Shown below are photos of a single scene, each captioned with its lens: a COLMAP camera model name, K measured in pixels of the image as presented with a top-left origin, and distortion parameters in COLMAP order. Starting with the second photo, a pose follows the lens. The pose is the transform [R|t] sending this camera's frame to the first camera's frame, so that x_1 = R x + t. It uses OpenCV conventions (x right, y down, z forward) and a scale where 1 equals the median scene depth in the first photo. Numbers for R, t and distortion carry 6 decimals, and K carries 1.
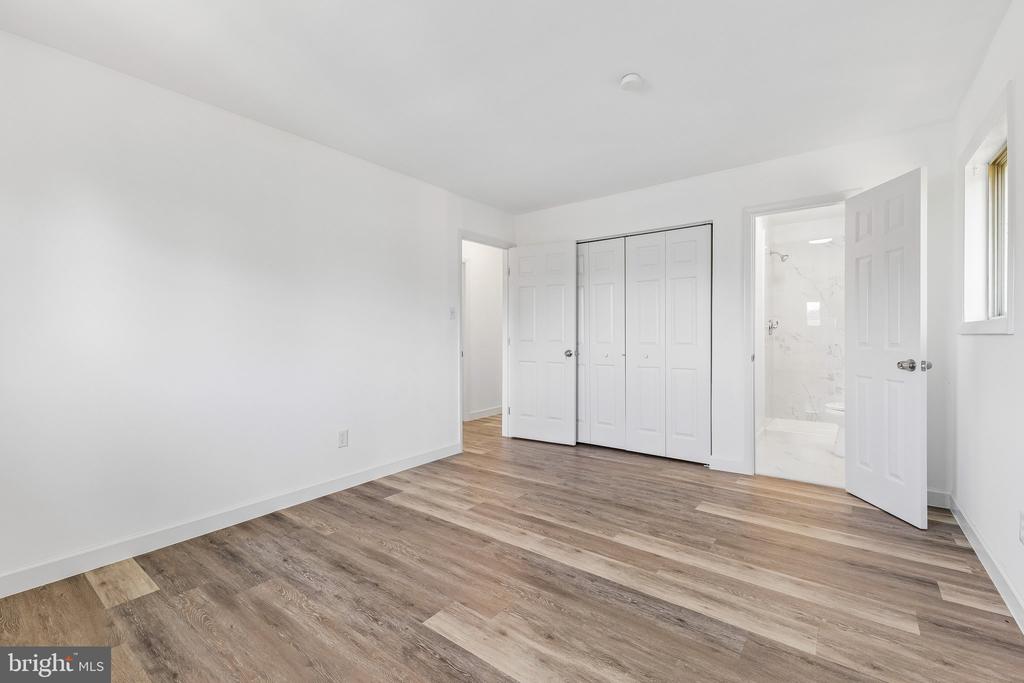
lens RADIAL K [[447.6, 0, 514.5], [0, 447.6, 338.2], [0, 0, 1]] dist [0.003277, -0.000127]
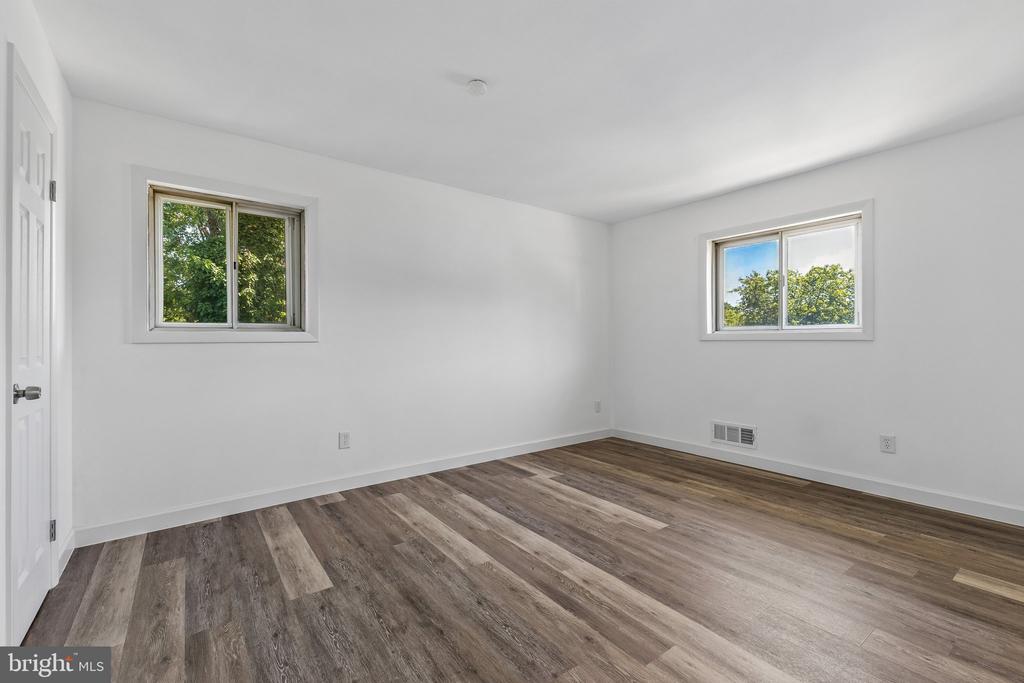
lens RADIAL K [[447.6, 0, 514.5], [0, 447.6, 338.2], [0, 0, 1]] dist [0.003277, -0.000127]
pose [[-0.963399, 0.013402, 0.267737, -0.084397], [0.013254, 0.999909, -0.002358, -0.008146], [-0.267744, 0.001277, -0.963489, 1.935230]]
